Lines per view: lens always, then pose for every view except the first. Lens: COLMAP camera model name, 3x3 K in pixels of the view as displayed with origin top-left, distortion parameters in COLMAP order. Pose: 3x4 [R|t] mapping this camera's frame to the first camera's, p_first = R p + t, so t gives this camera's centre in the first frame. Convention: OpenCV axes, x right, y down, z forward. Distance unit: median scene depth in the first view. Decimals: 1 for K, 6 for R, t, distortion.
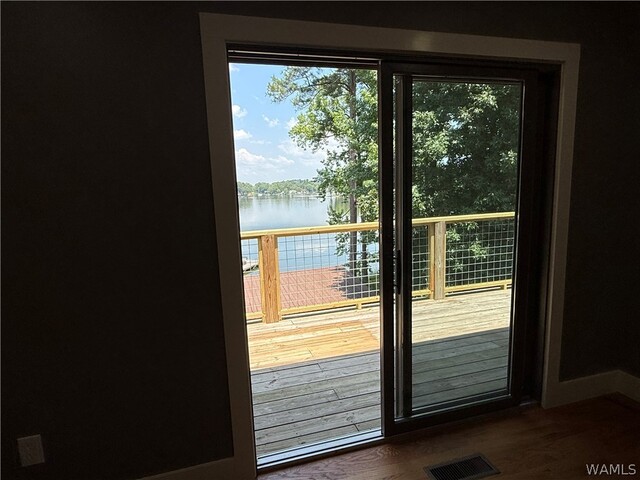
lens RADIAL K [[360.4, 0, 318.8], [0, 360.4, 241.3], [0, 0, 1]] dist [-0.007467, 0.003429]
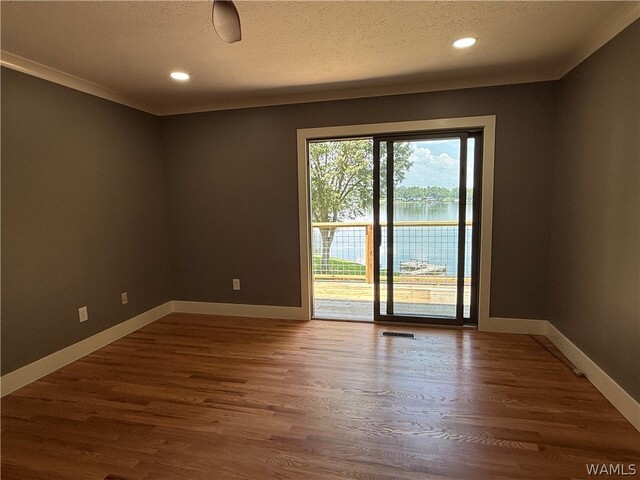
lens RADIAL K [[360.4, 0, 316.8], [0, 360.4, 239.5], [0, 0, 1]] dist [-0.007467, 0.003429]
pose [[0.862325, 0.074453, -0.500851, 0.050944], [-0.083665, 0.996486, 0.004083, 0.006862], [0.499395, 0.038383, 0.865524, -0.052941]]
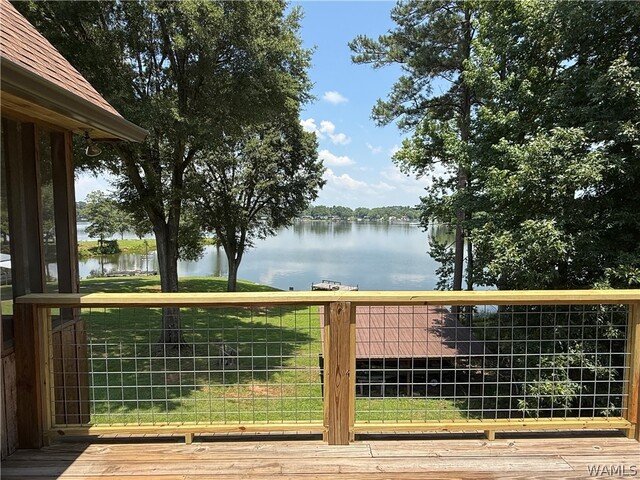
lens RADIAL K [[360.4, 0, 317.7], [0, 360.4, 239.8], [0, 0, 1]] dist [-0.007467, 0.003429]
pose [[0.961223, 0.058805, -0.269430, -0.002268], [-0.078481, 0.994933, -0.062839, -0.009504], [0.264370, 0.081547, 0.960968, 0.046052]]
